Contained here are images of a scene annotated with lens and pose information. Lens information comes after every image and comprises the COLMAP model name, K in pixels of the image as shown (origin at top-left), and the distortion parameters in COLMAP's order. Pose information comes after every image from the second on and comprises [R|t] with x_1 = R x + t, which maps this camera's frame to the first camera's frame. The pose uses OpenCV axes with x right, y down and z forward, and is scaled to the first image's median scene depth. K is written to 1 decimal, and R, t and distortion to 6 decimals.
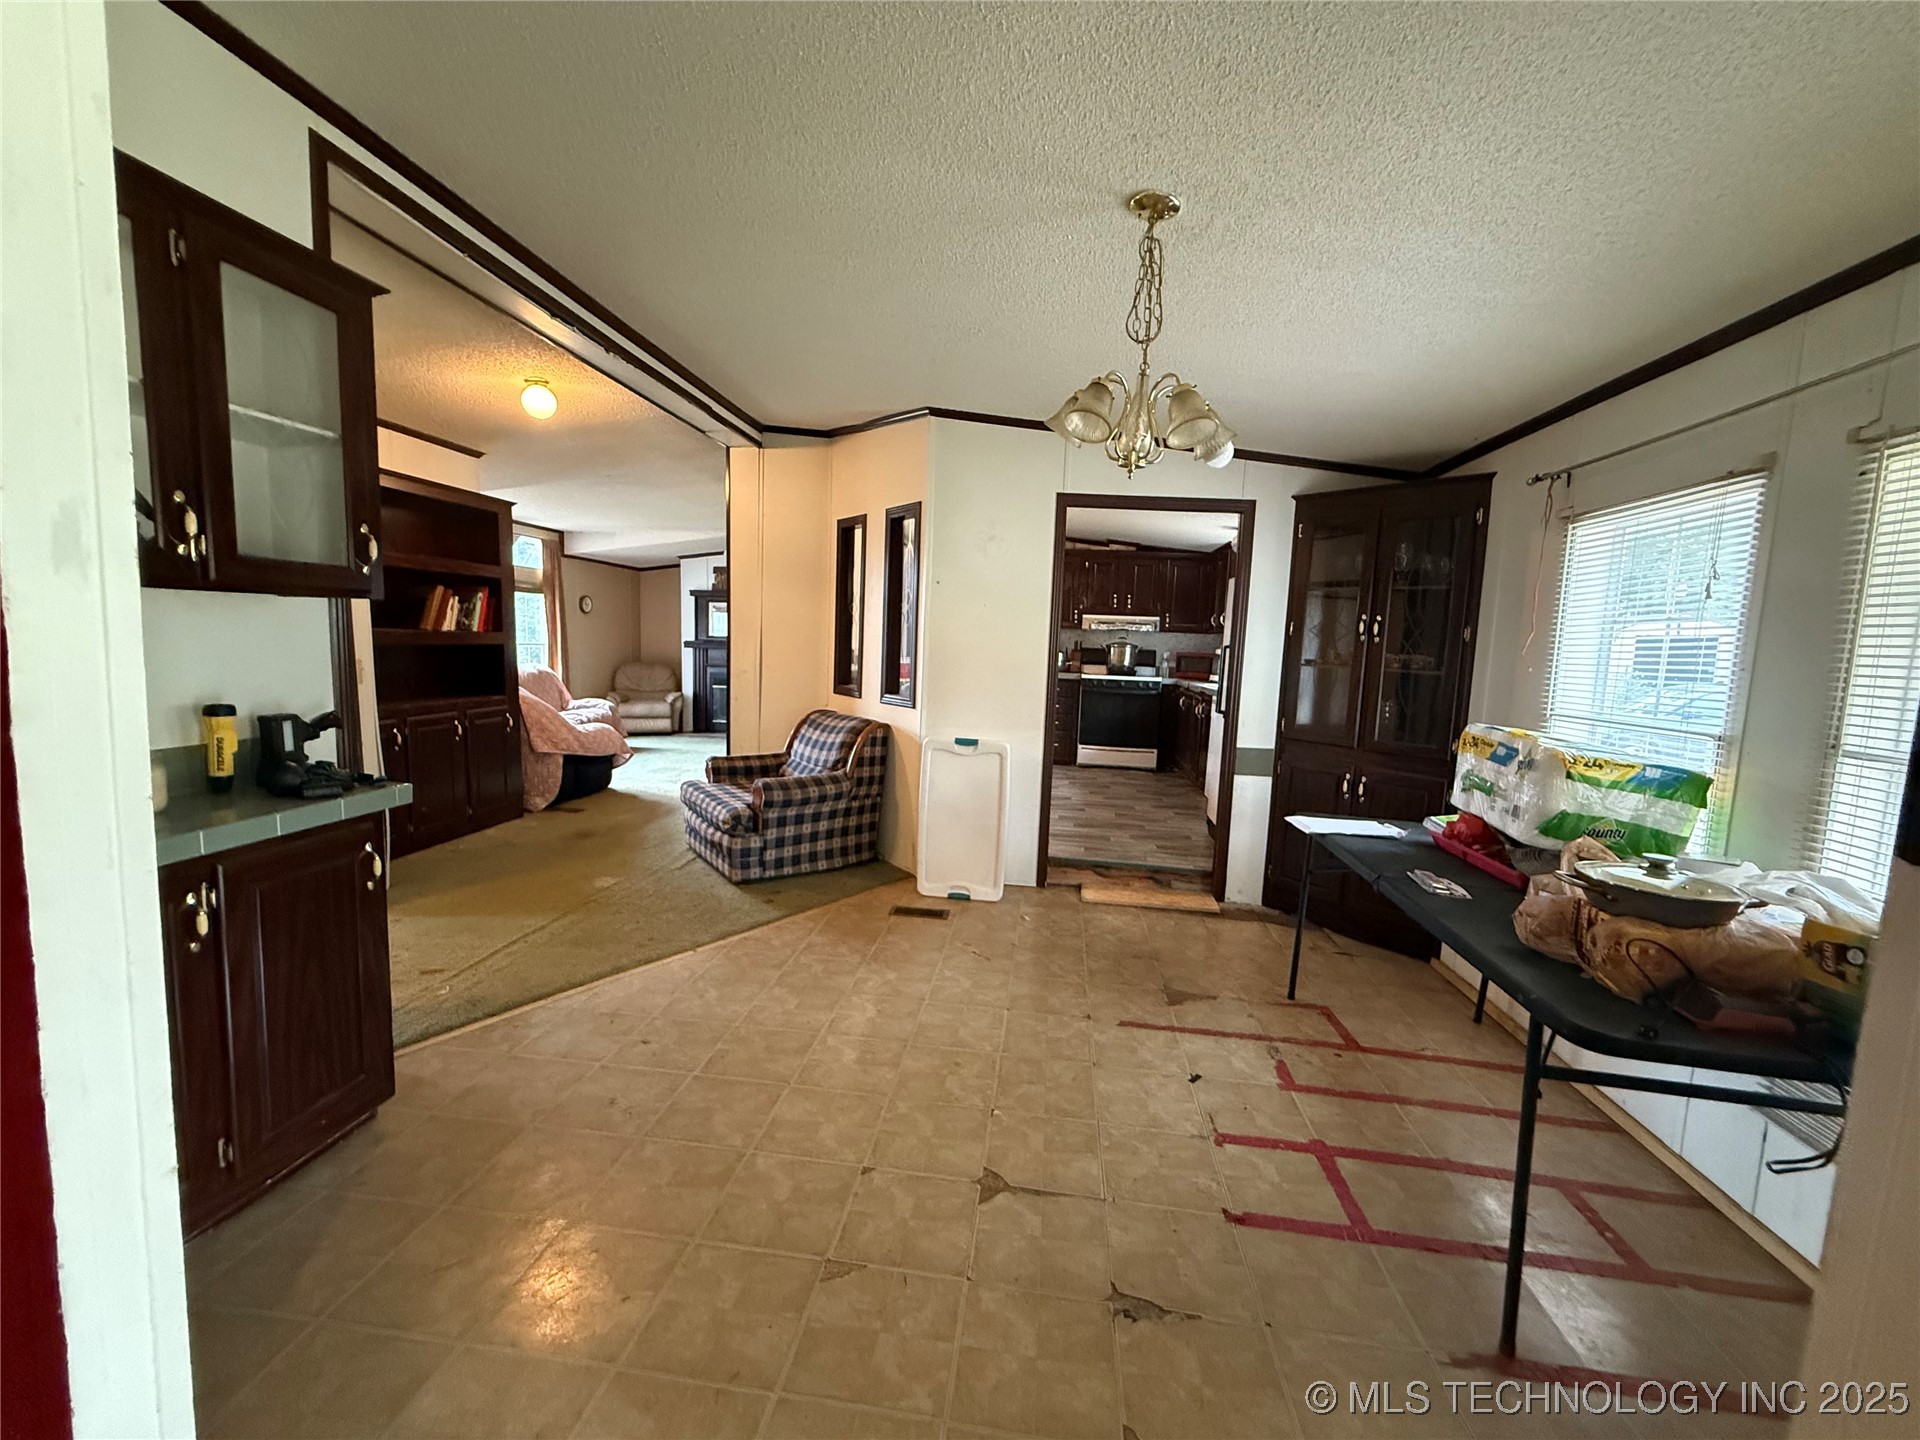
lens RADIAL K [[779.7, 0, 960.0], [0, 779.7, 720.0], [0, 0, 1]] dist [-0.001425, -0.000074]
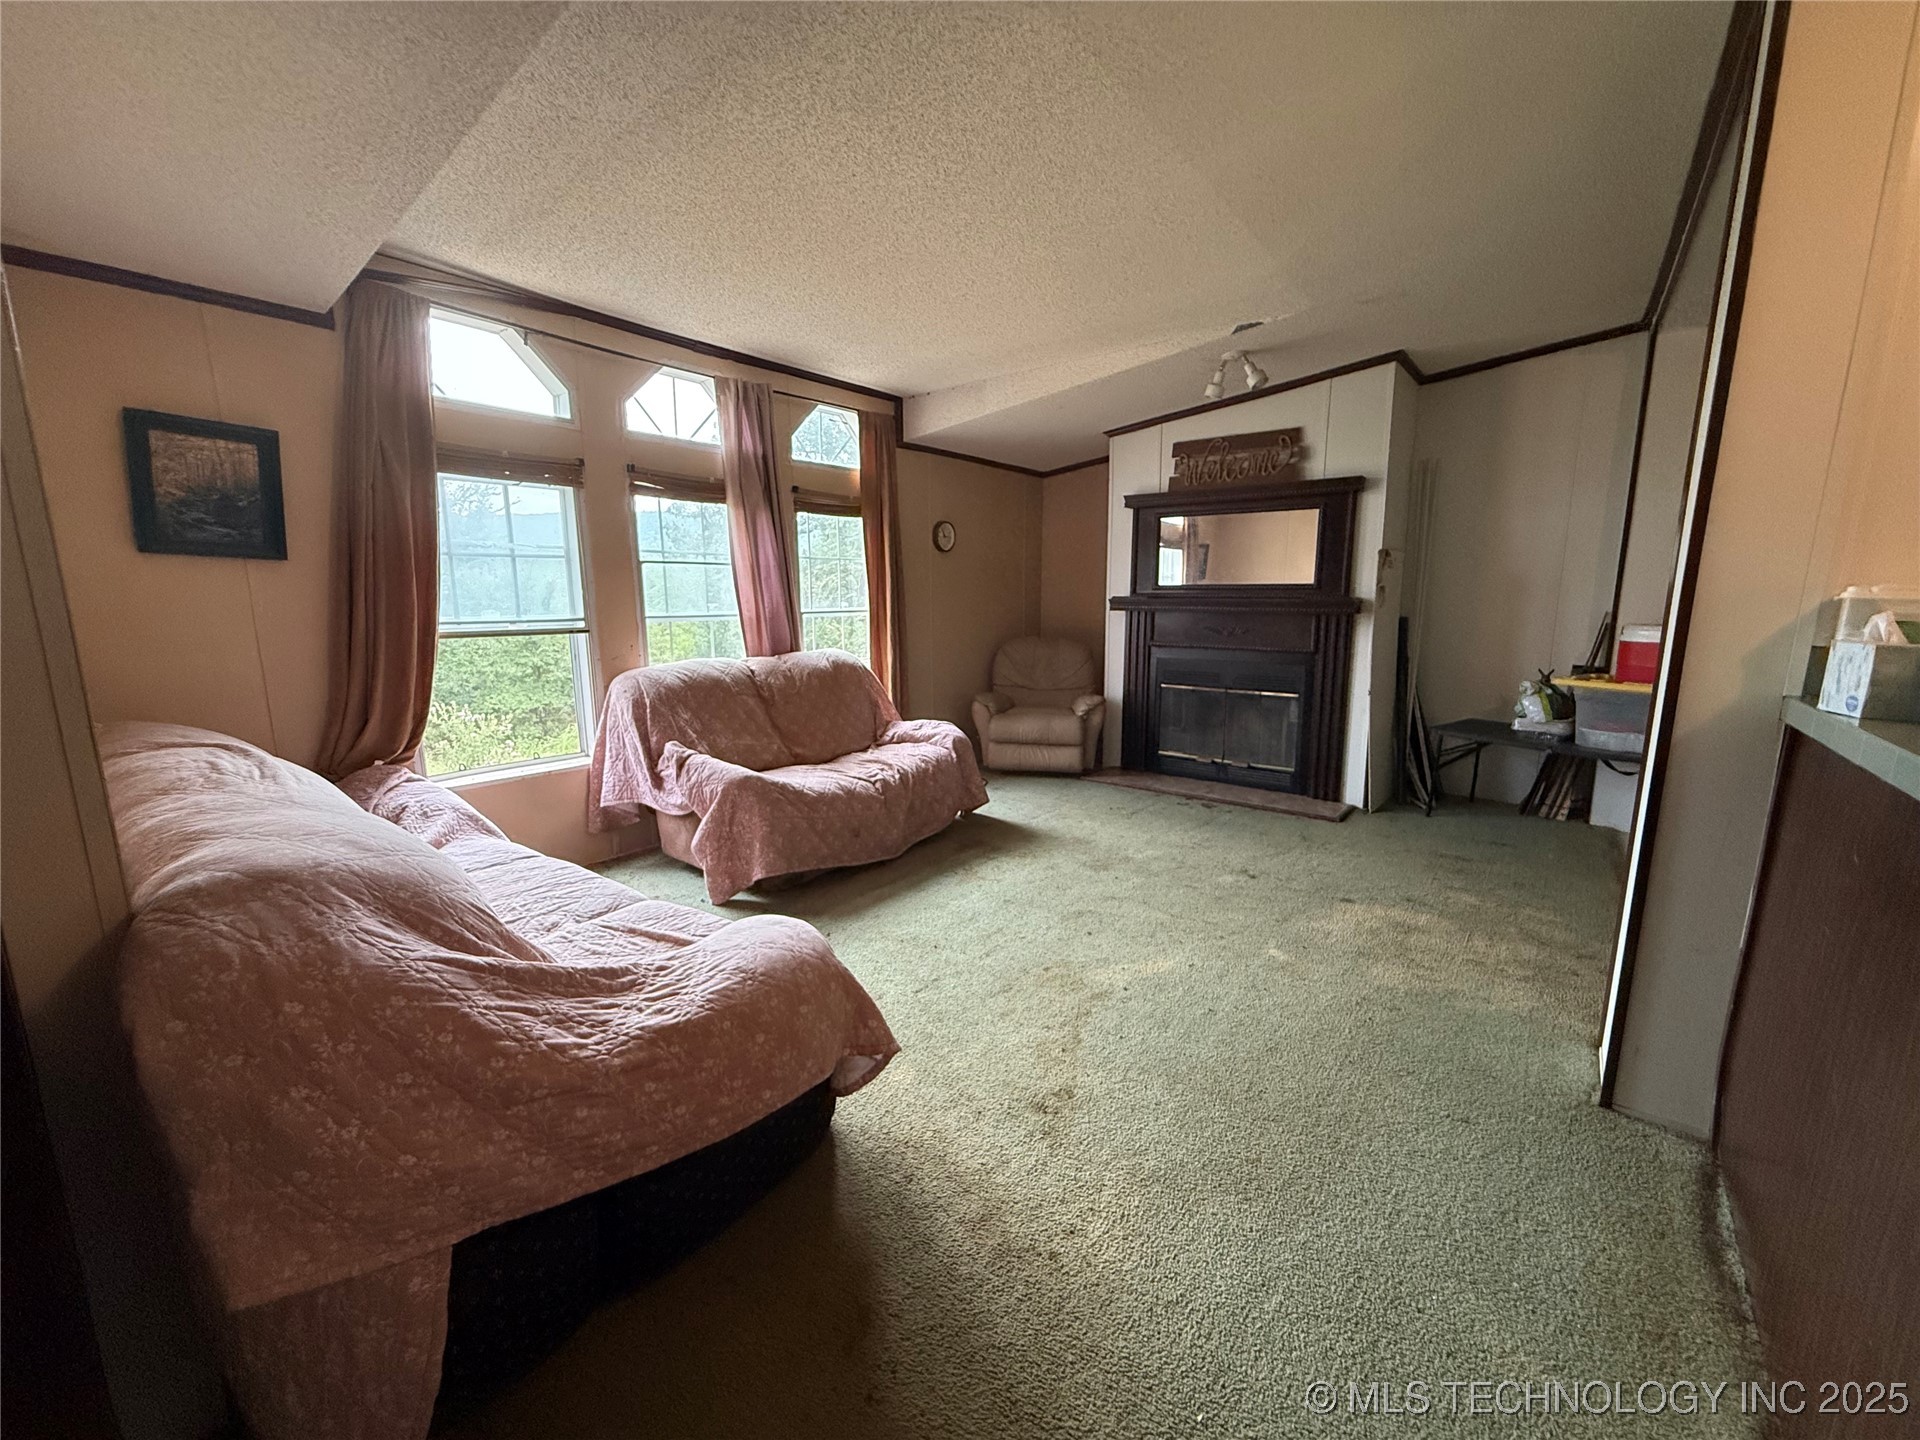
lens RADIAL K [[779.7, 0, 960.0], [0, 779.7, 720.0], [0, 0, 1]] dist [-0.001425, -0.000074]
pose [[0.862260, 0.054173, -0.503560, -0.181160], [-0.023441, 0.997466, 0.067169, -0.054265], [0.505923, -0.046113, 0.861345, 0.516537]]
